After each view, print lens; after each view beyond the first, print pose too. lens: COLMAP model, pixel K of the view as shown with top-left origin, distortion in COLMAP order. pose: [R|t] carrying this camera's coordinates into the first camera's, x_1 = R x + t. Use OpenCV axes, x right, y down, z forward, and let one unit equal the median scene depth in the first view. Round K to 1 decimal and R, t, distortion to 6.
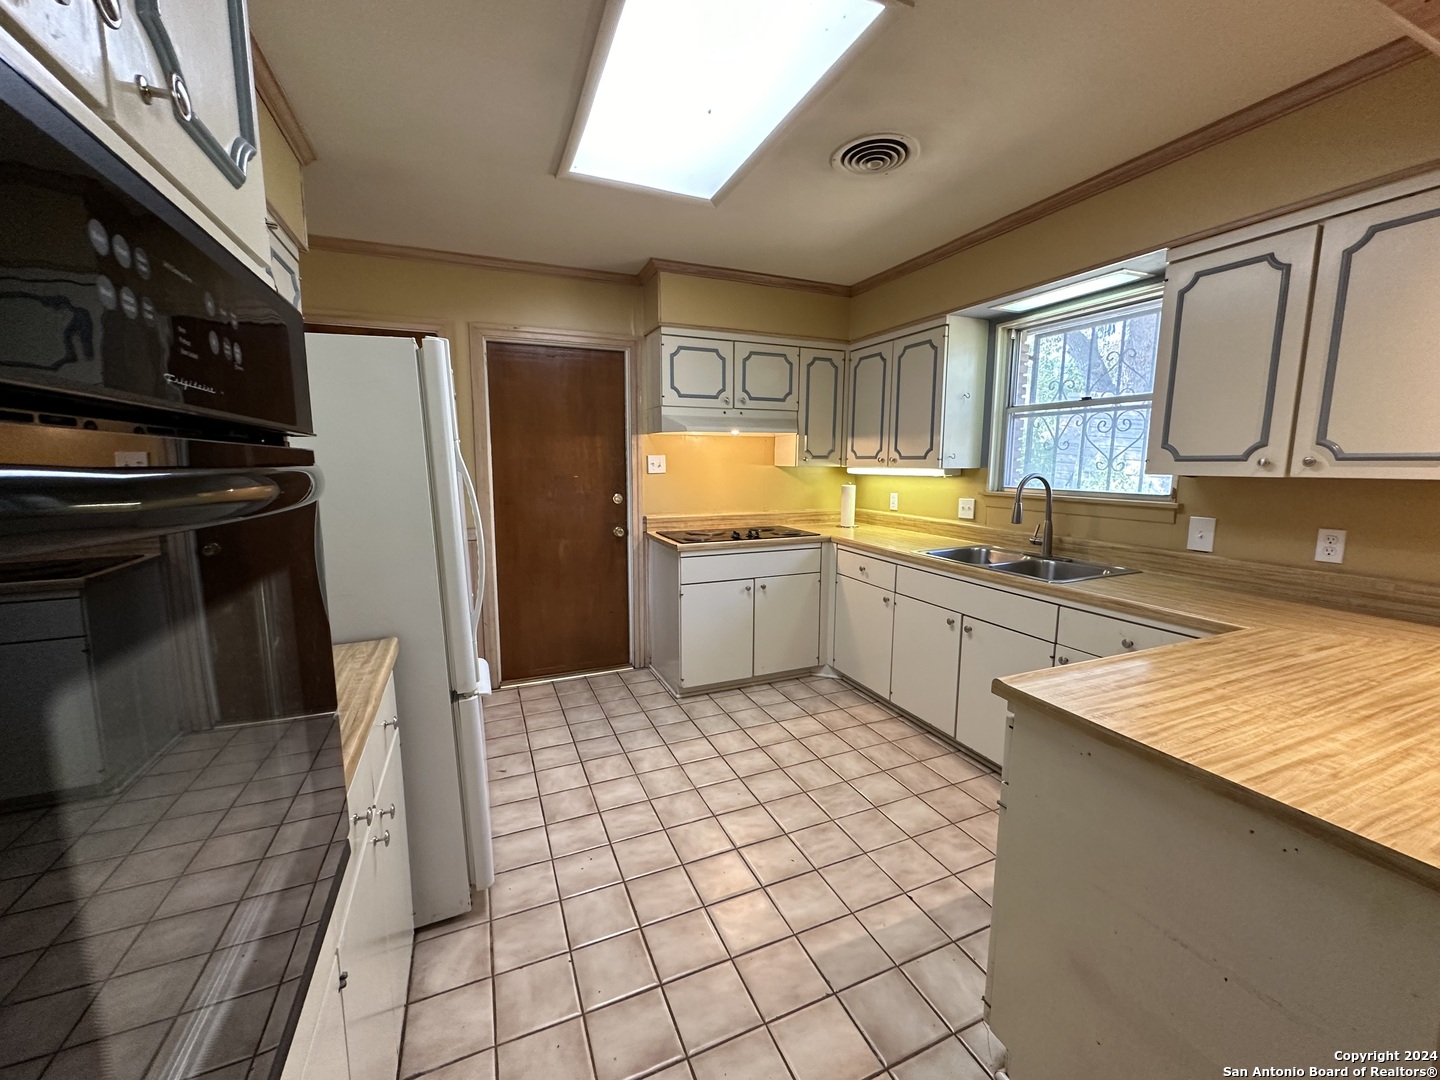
lens RADIAL K [[573.7, 0, 723.6], [0, 573.7, 539.8], [0, 0, 1]] dist [-0.002256, 0.000412]
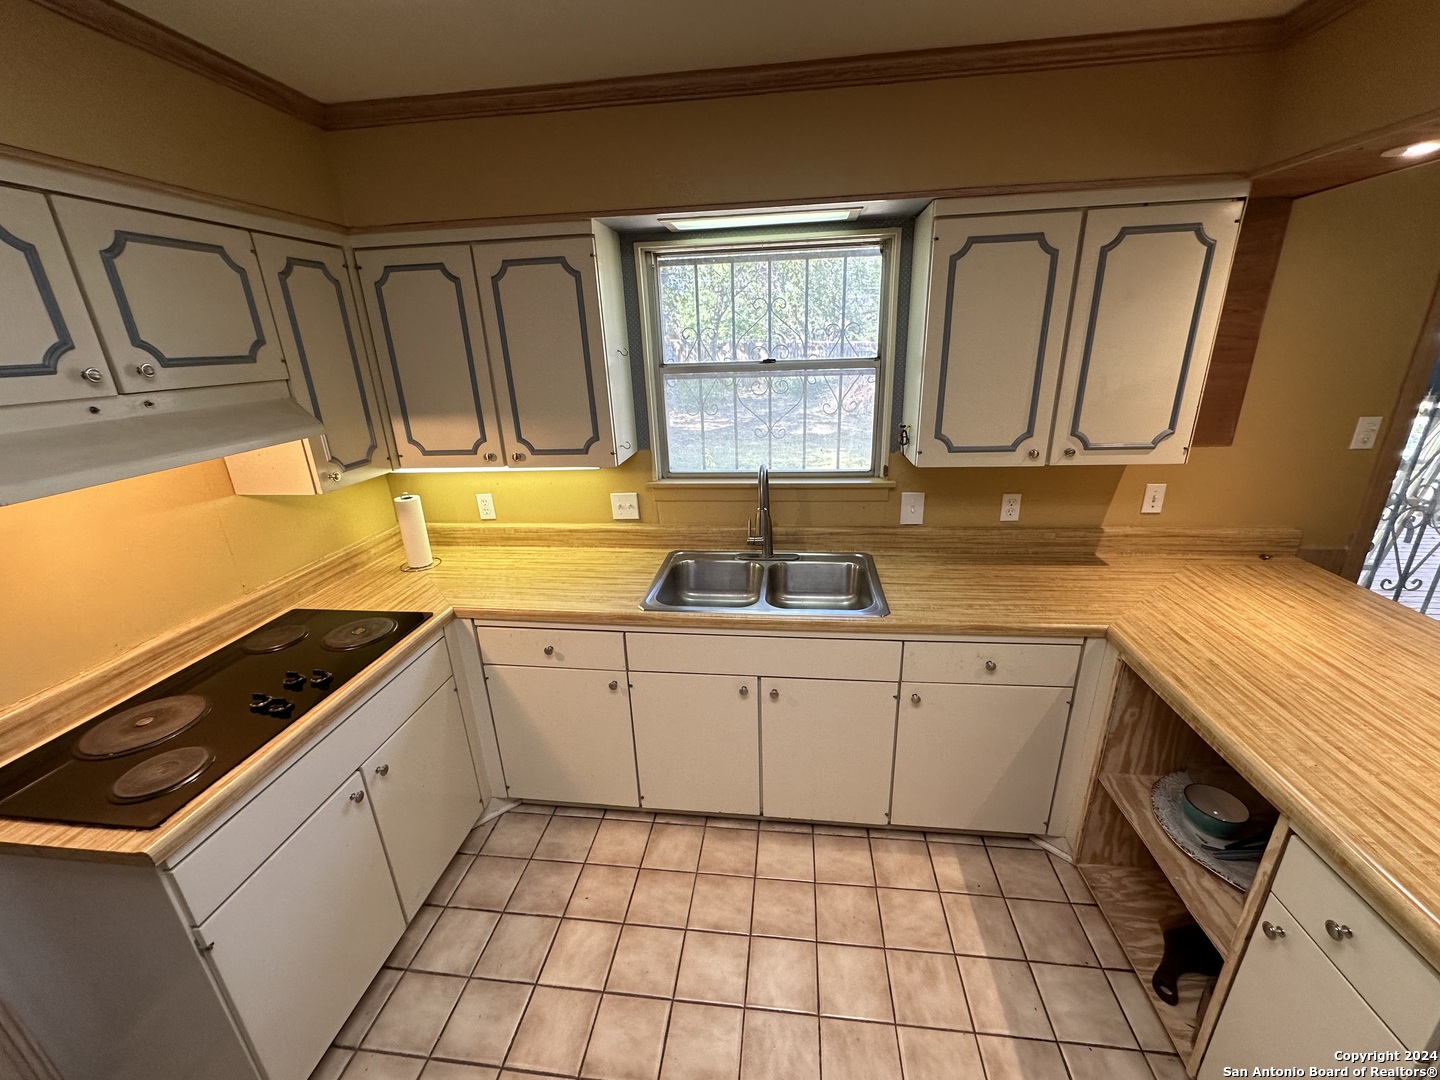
lens RADIAL K [[573.7, 0, 723.6], [0, 573.7, 539.8], [0, 0, 1]] dist [-0.002256, 0.000412]
pose [[0.505443, -0.306226, 0.806693, -0.123891], [0.153483, 0.951904, 0.265182, -0.200306], [-0.849099, -0.010221, 0.528134, 0.537980]]
